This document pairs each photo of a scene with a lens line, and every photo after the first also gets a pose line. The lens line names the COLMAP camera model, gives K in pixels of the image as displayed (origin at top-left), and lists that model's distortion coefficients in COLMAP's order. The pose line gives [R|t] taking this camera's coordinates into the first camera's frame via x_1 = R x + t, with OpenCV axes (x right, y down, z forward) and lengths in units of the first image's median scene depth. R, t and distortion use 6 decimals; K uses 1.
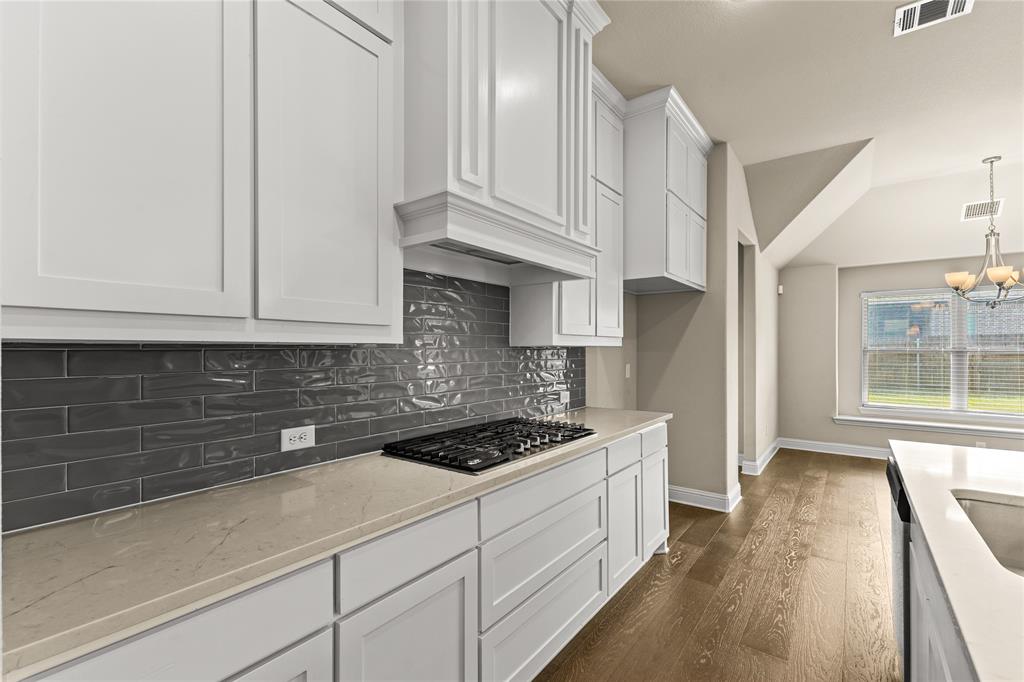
lens RADIAL K [[439.4, 0, 511.2], [0, 439.4, 347.7], [0, 0, 1]] dist [0.009127, -0.002311]
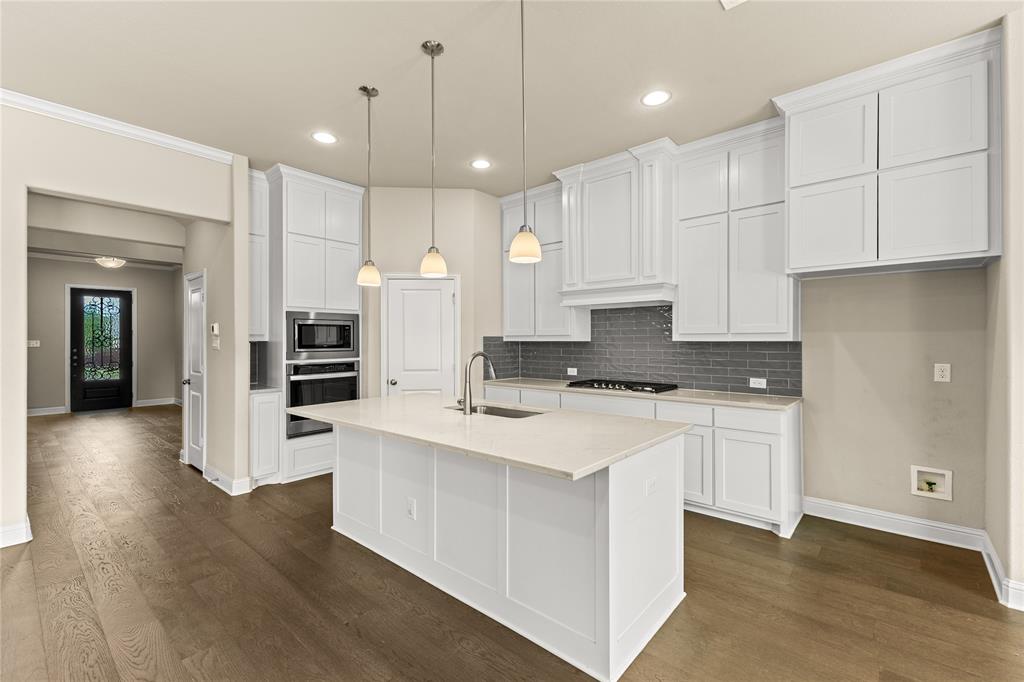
lens RADIAL K [[439.4, 0, 515.5], [0, 439.4, 340.0], [0, 0, 1]] dist [0.009127, -0.002311]
pose [[-0.055694, -0.003393, -0.998442, 1.627720], [0.003017, 0.999989, -0.003566, -0.004738], [0.998443, -0.003211, -0.055683, 0.477870]]
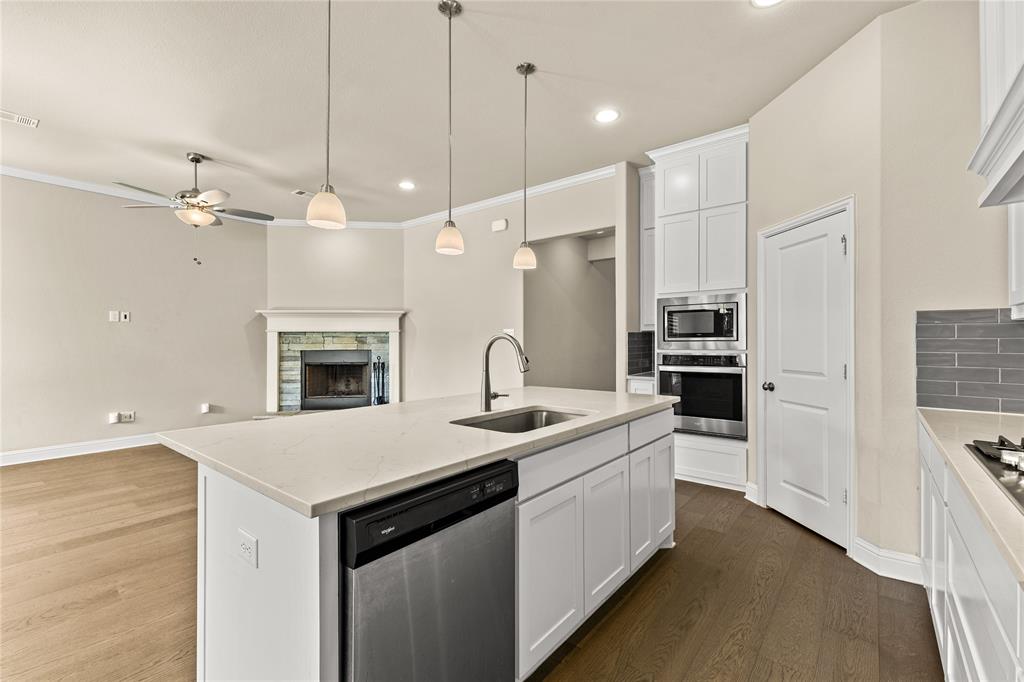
lens RADIAL K [[439.4, 0, 515.1], [0, 439.4, 340.9], [0, 0, 1]] dist [0.009127, -0.002311]
pose [[-0.999866, 0.000252, 0.016369, 0.520834], [0.000235, 0.999999, -0.001067, 0.033775], [-0.016369, -0.001063, -0.999865, 1.143810]]
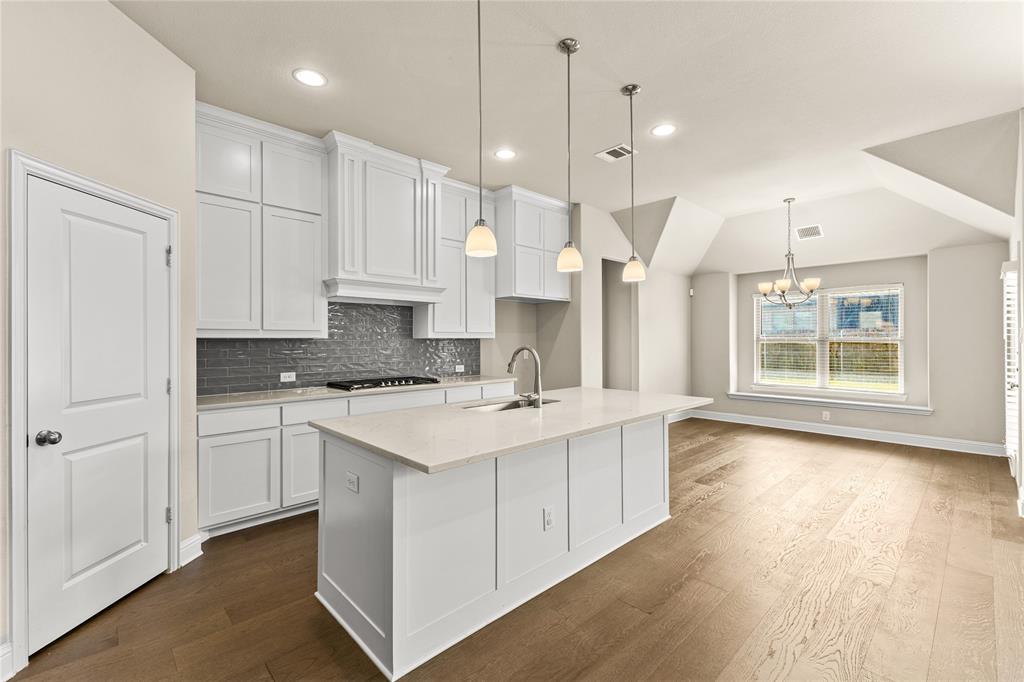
lens RADIAL K [[439.4, 0, 514.3], [0, 439.4, 338.0], [0, 0, 1]] dist [0.009127, -0.002311]
pose [[0.987901, -0.006414, -0.154950, 0.699019], [0.005869, 0.999975, -0.003975, 0.004378], [0.154972, 0.003017, 0.987914, -0.749331]]
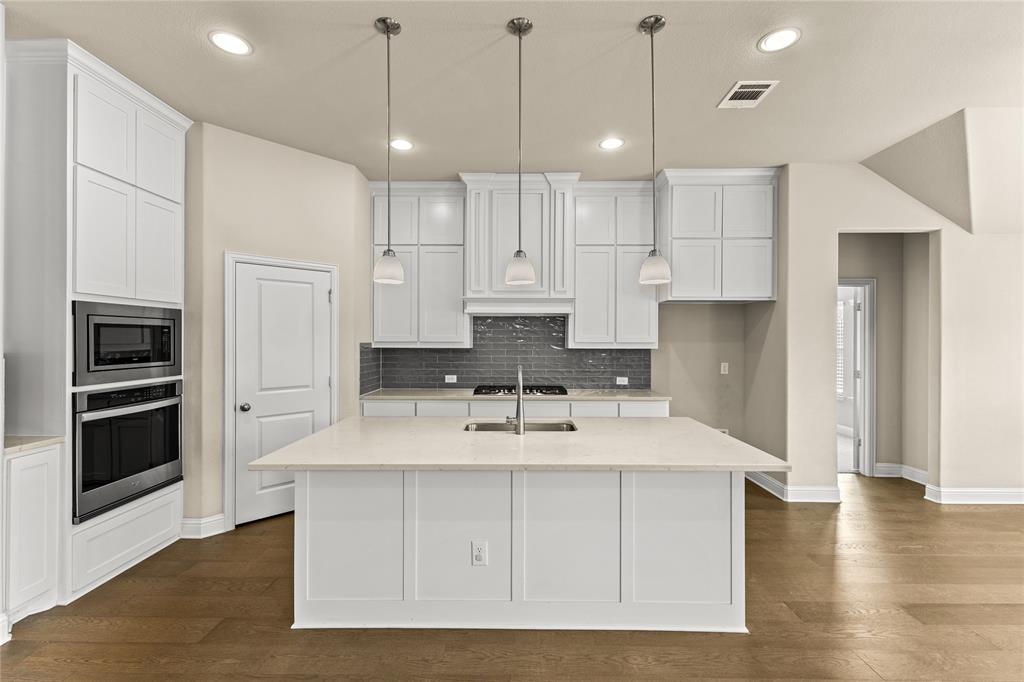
lens RADIAL K [[439.4, 0, 515.0], [0, 439.4, 340.5], [0, 0, 1]] dist [0.009127, -0.002311]
pose [[0.599992, 0.001435, -0.800005, 1.354662], [-0.000780, 0.999999, 0.001208, -0.038415], [0.800006, -0.000101, 0.599992, -0.283888]]
